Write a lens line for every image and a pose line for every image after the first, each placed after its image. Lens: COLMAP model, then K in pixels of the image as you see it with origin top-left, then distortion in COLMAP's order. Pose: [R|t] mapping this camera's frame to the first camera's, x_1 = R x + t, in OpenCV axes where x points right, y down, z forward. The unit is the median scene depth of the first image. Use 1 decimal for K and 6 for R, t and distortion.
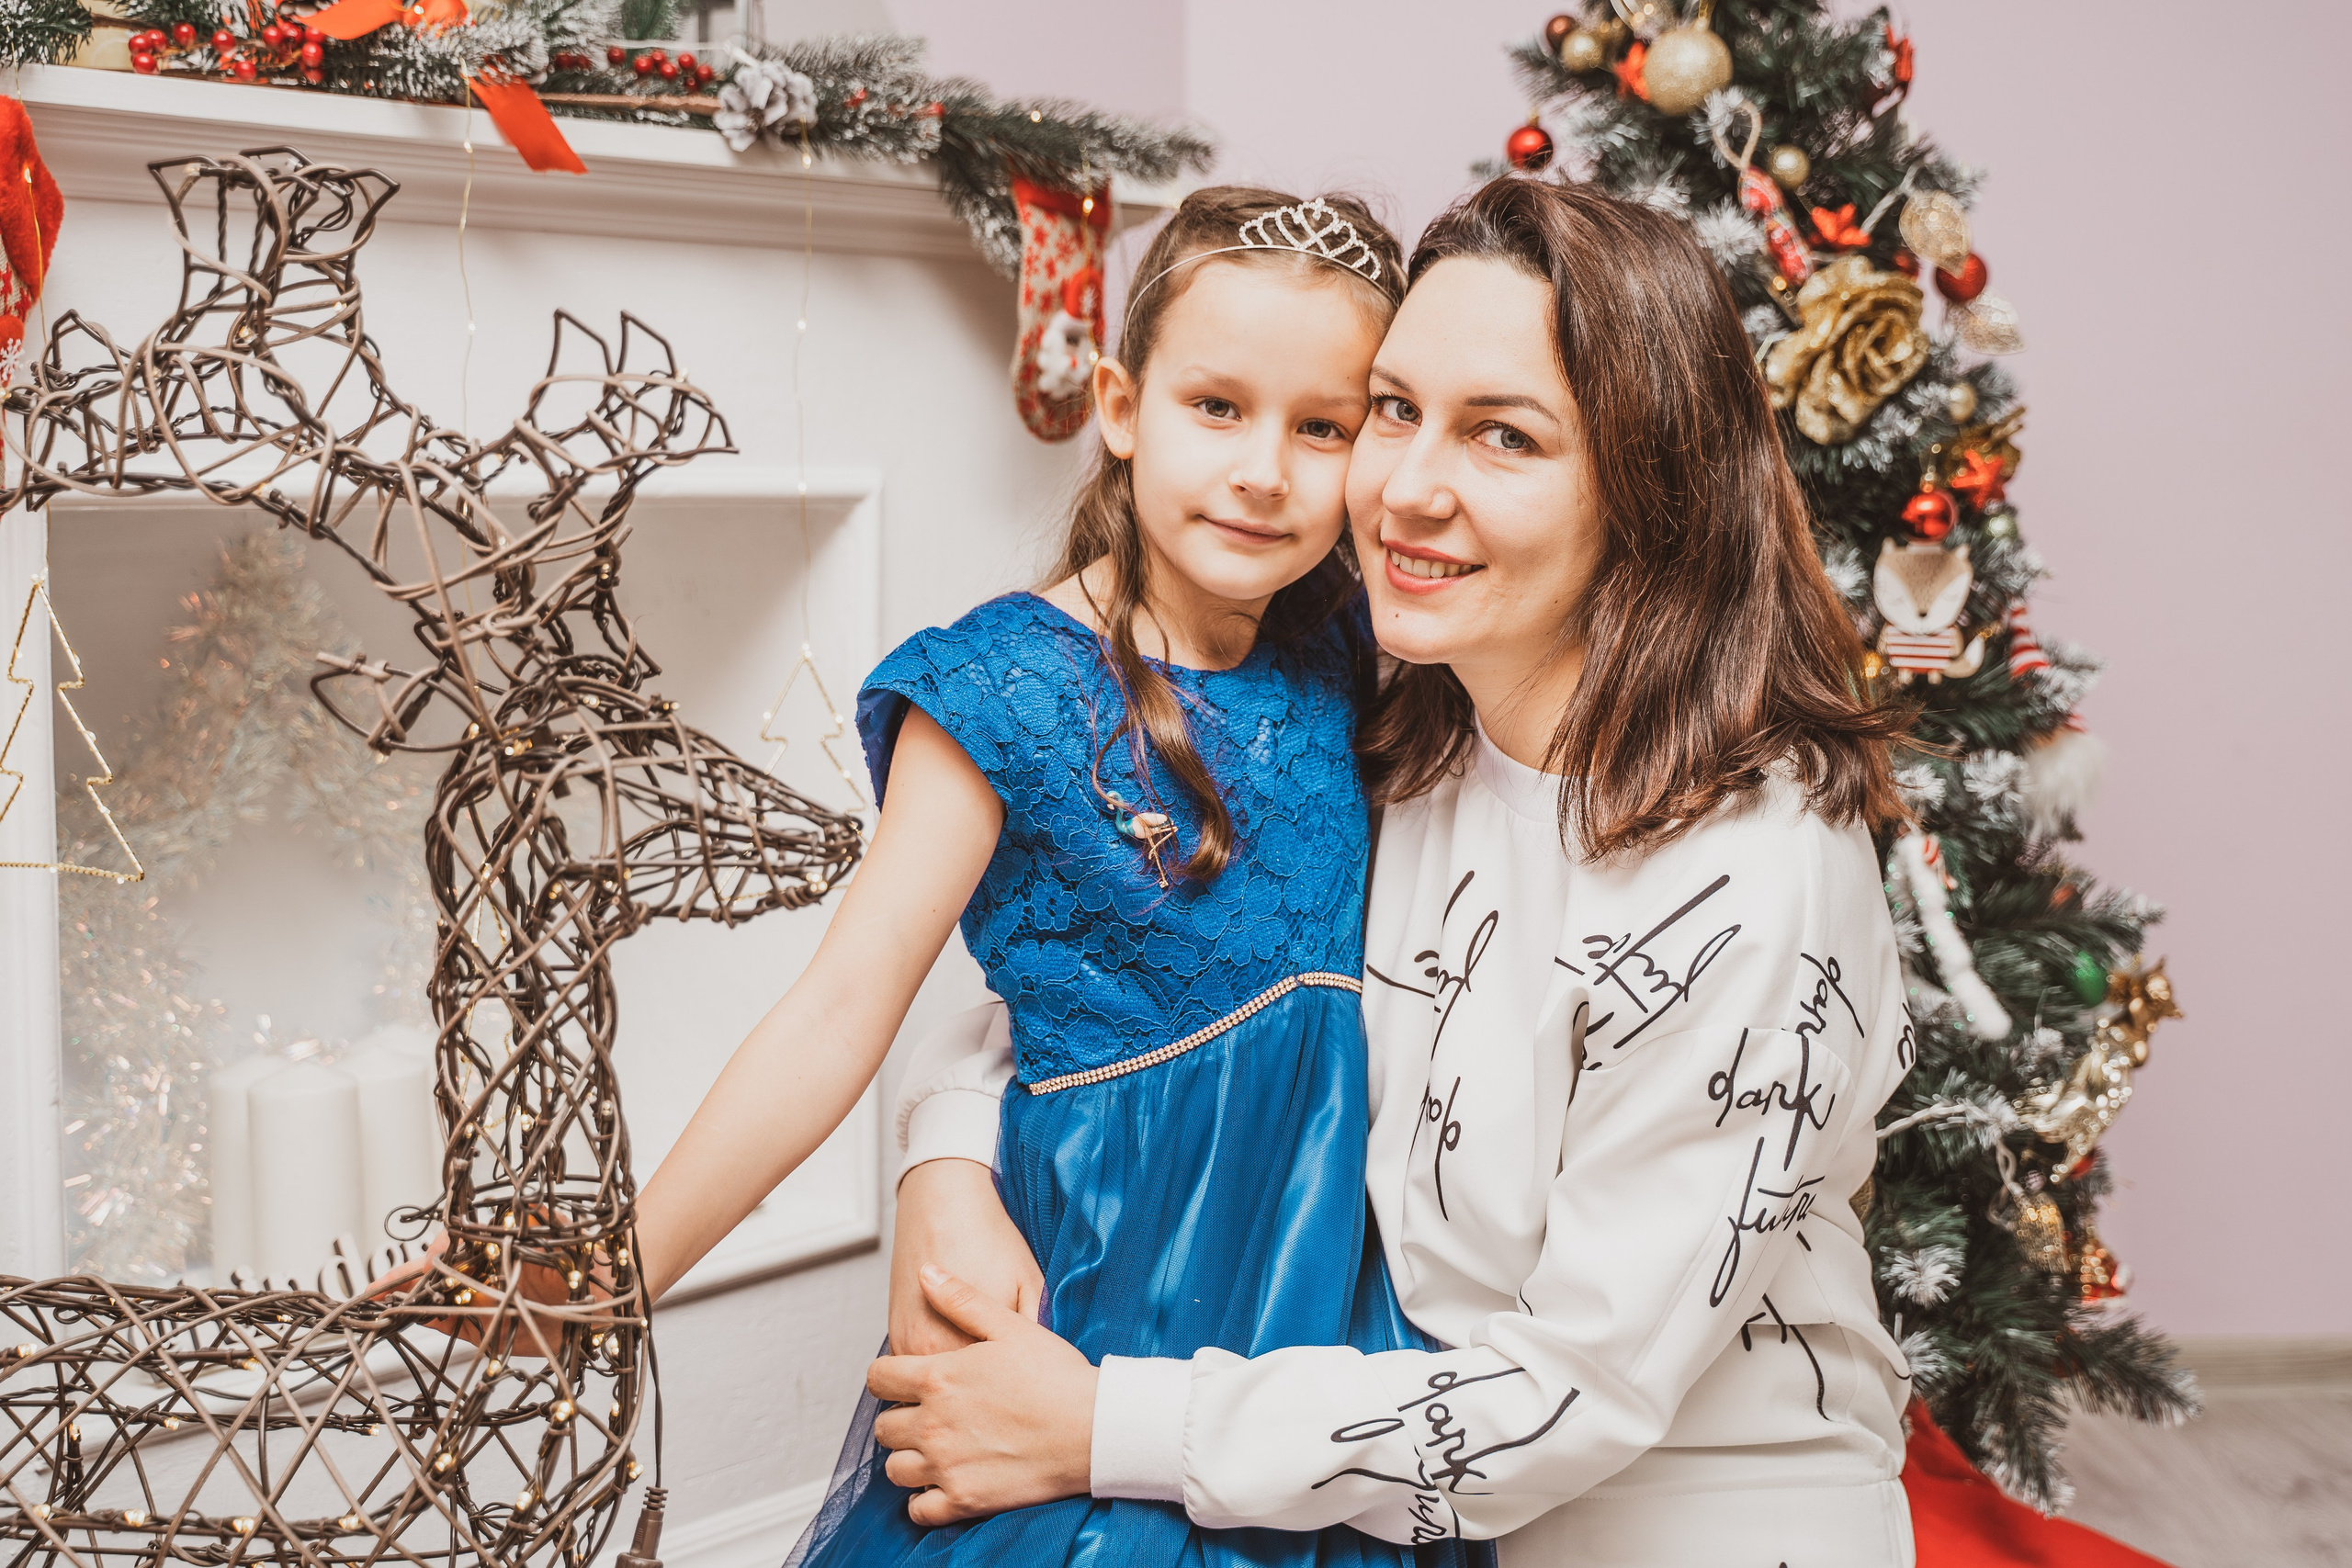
lens RADIAL K [[3257.2, 0, 1239.7], [0, 3257.2, 781.8], [0, 0, 1]] dist [0.028195, 0.000000]
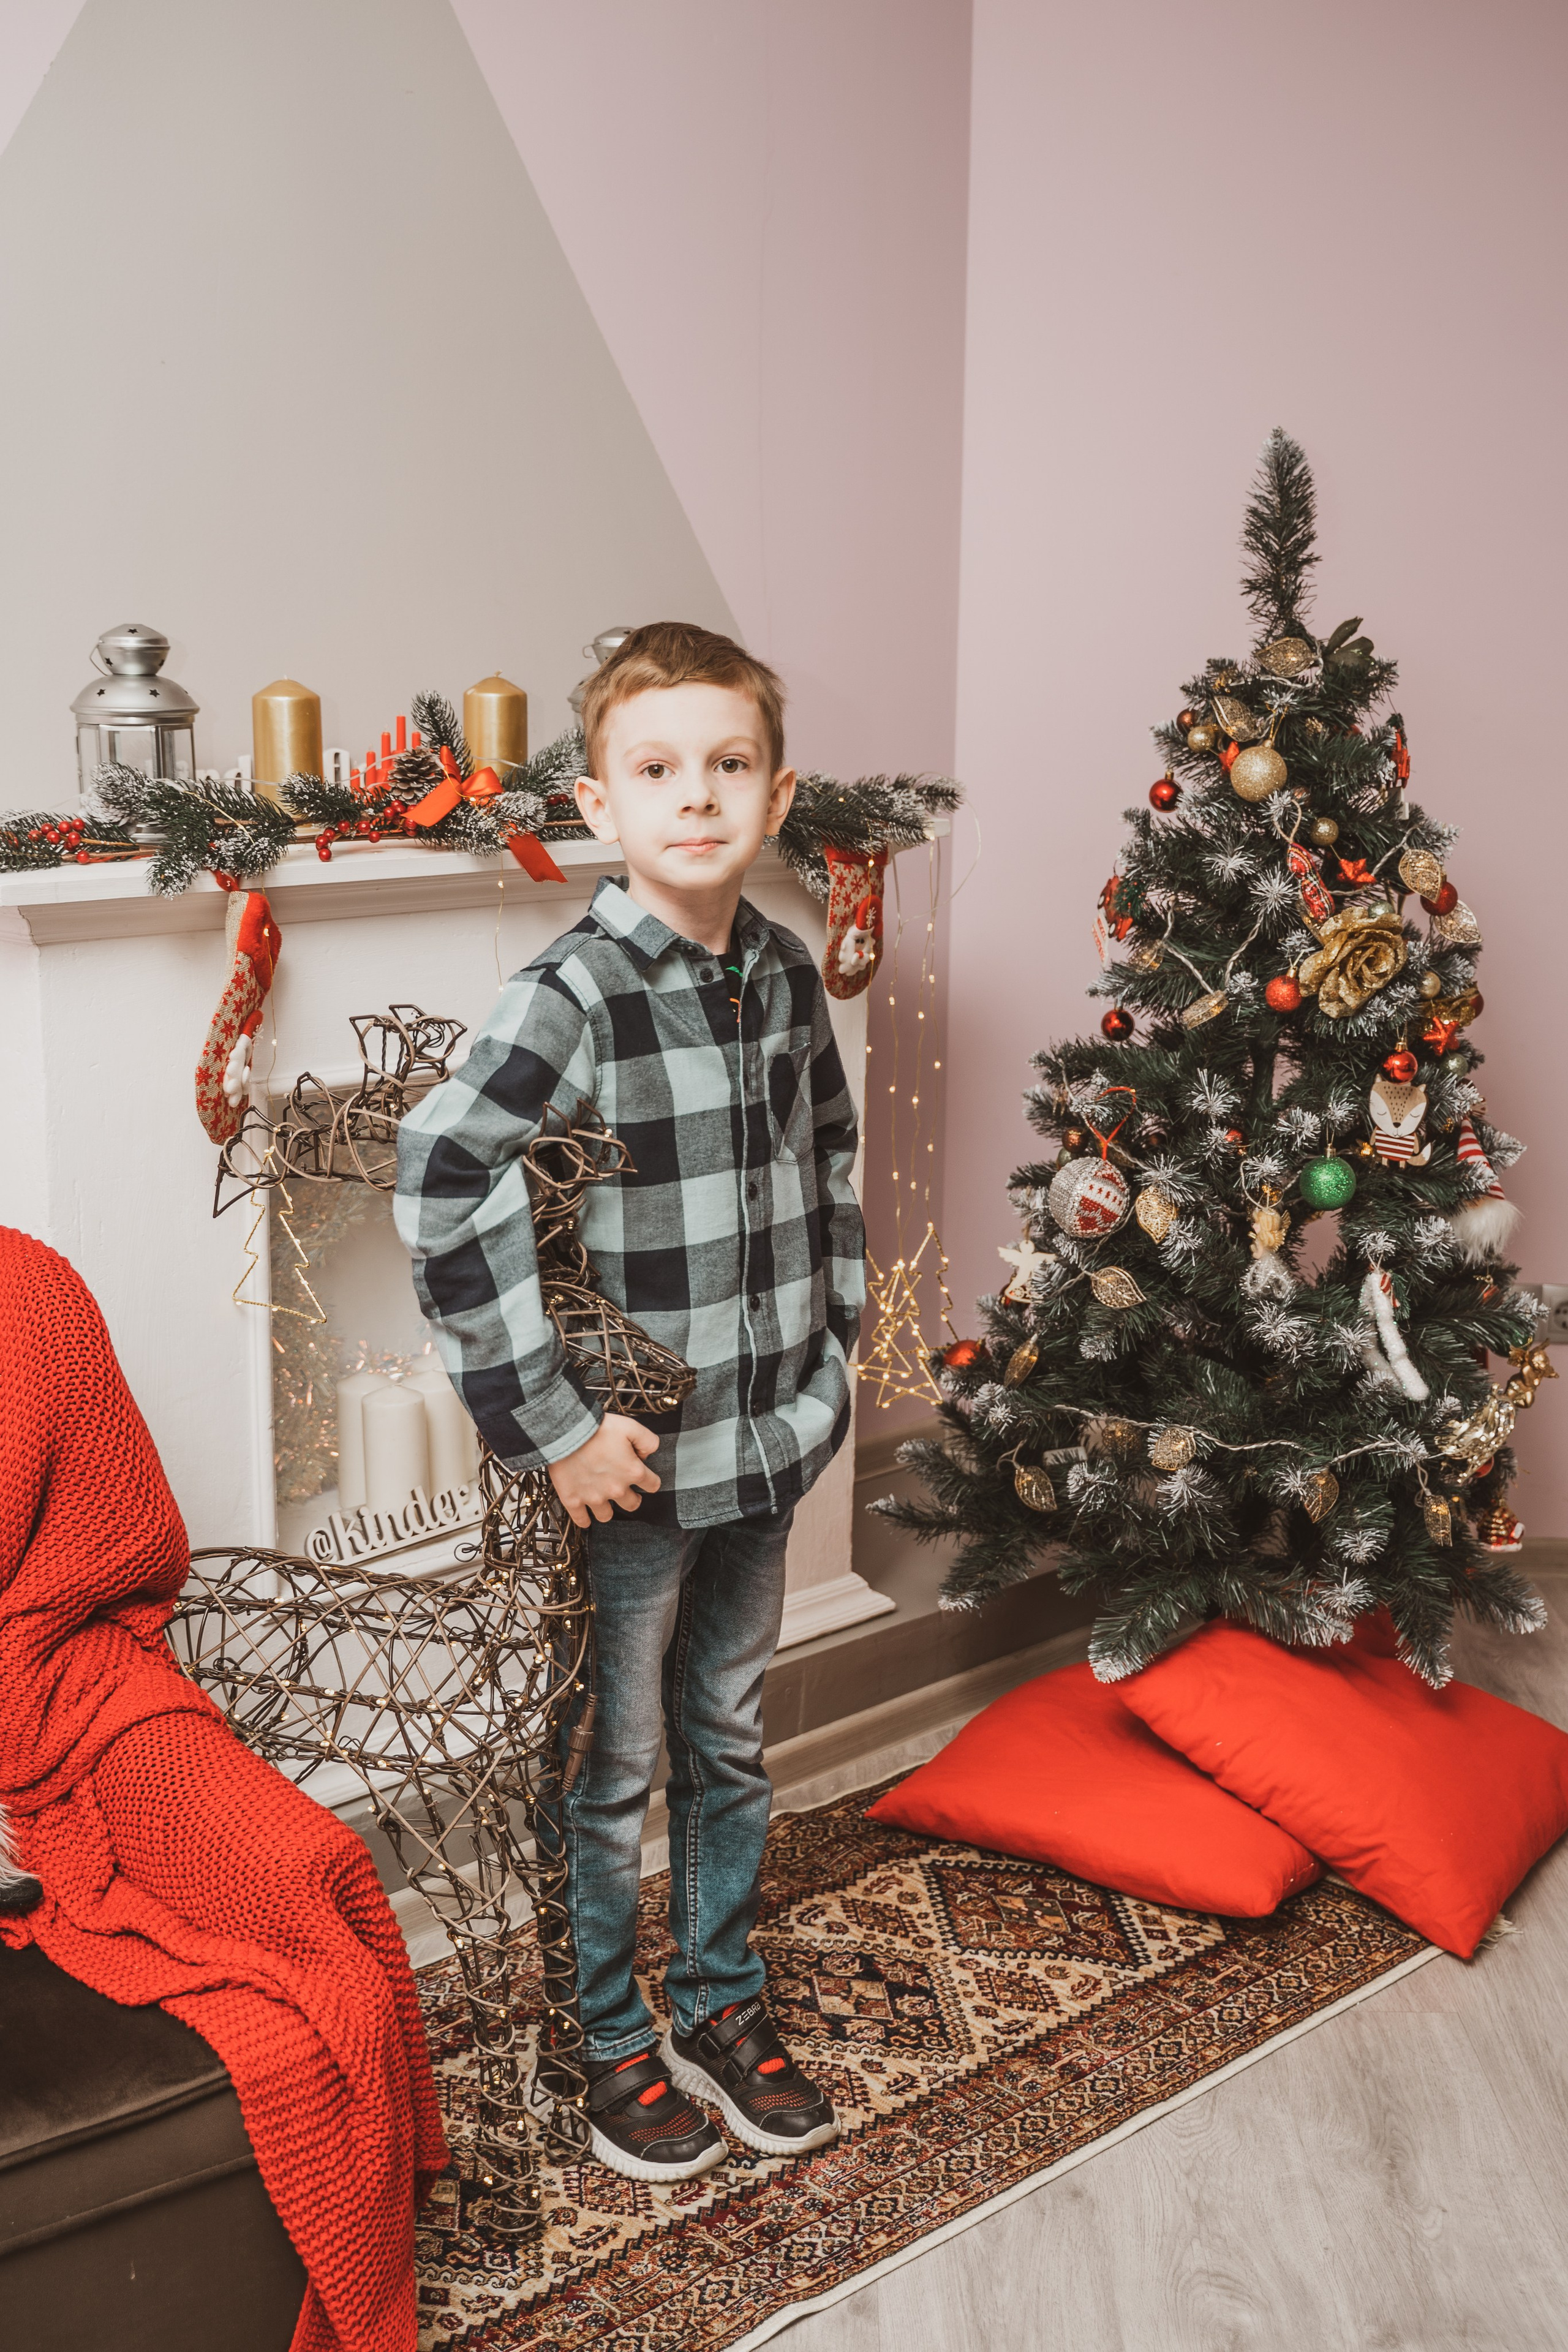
lens RADIAL K [[2820.1, 0, 763.6], [0, 2820.1, 1263.9], [0, 0, 1]] dist [-0.029902, 0.000000]
pose [[0.993788, 0.036190, -0.105246, 0.053904], [-0.021408, 0.990155, 0.138328, -0.173279], [0.109215, -0.135215, 0.984779, -0.394425]]
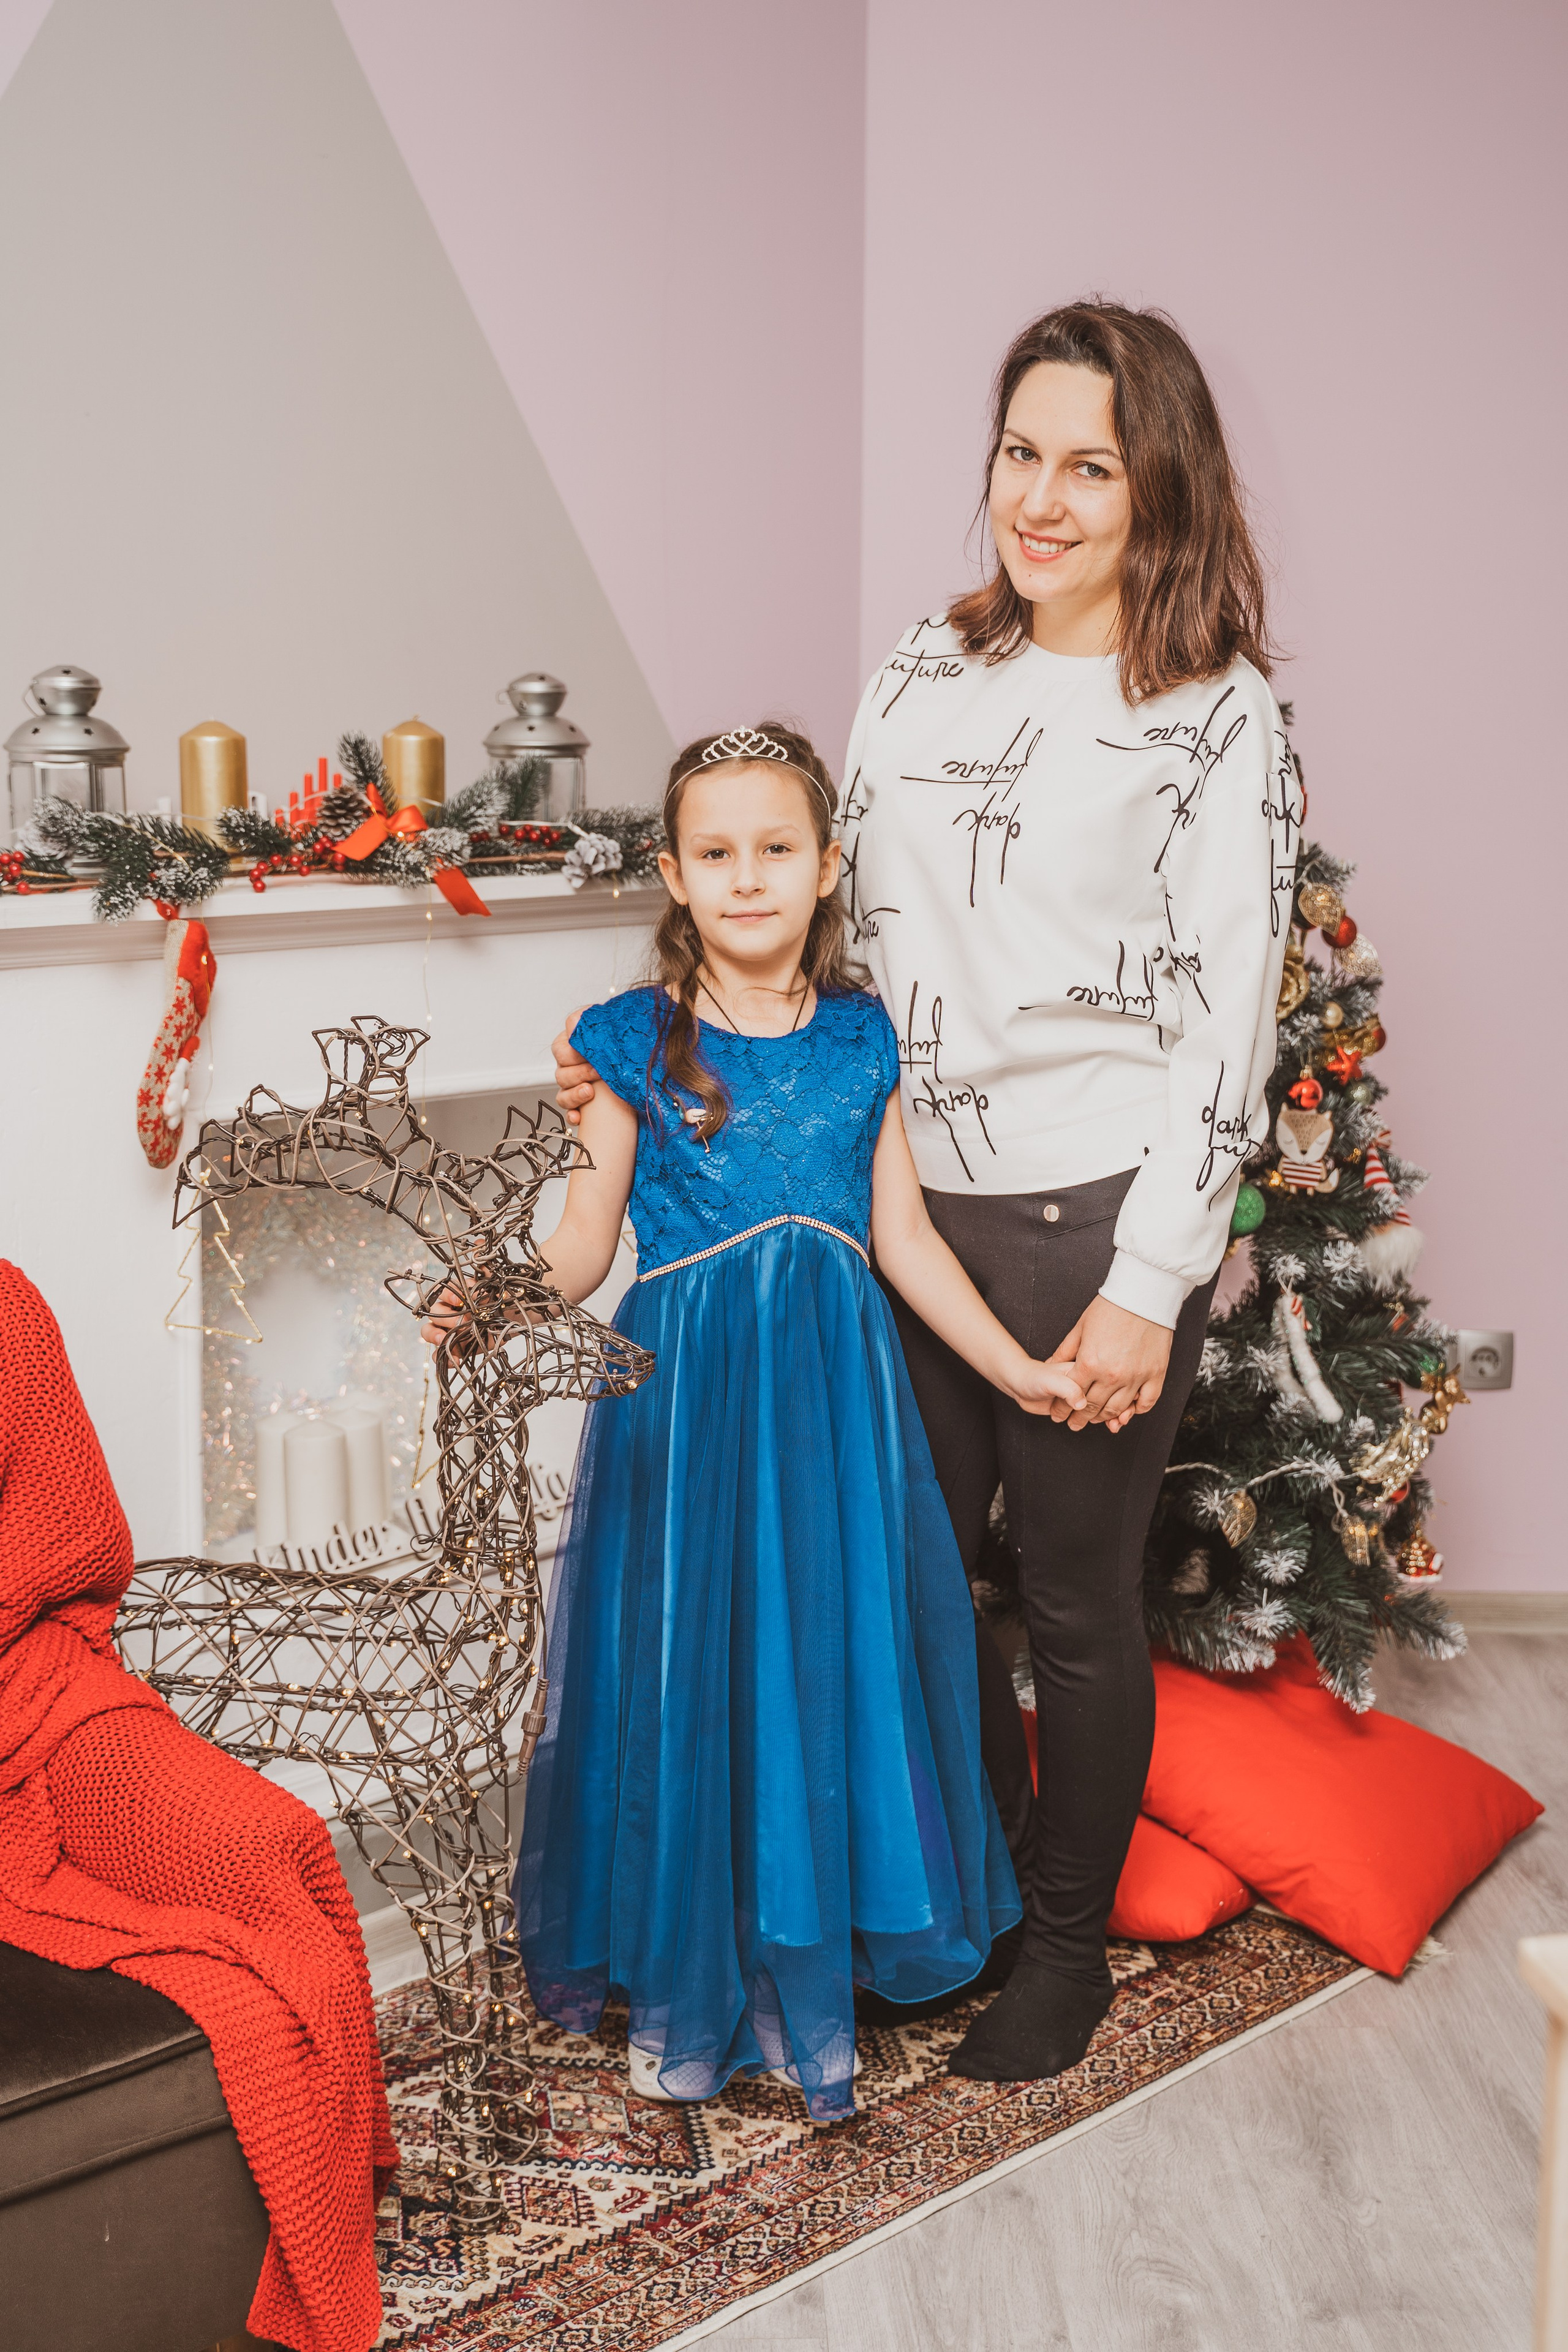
lens RADIAL K [[3160.1, 0, 784.6], [0, 3160.1, 1151.8], [0, 0, 1]] dist [0.001601, 0.000000]
pose [[0.998271, 0.017287, -0.056184, 0.044421], [-0.014218, 0.998408, 0.054582, -0.138247], [0.057038, -0.053688, 0.996927, -0.582376]]
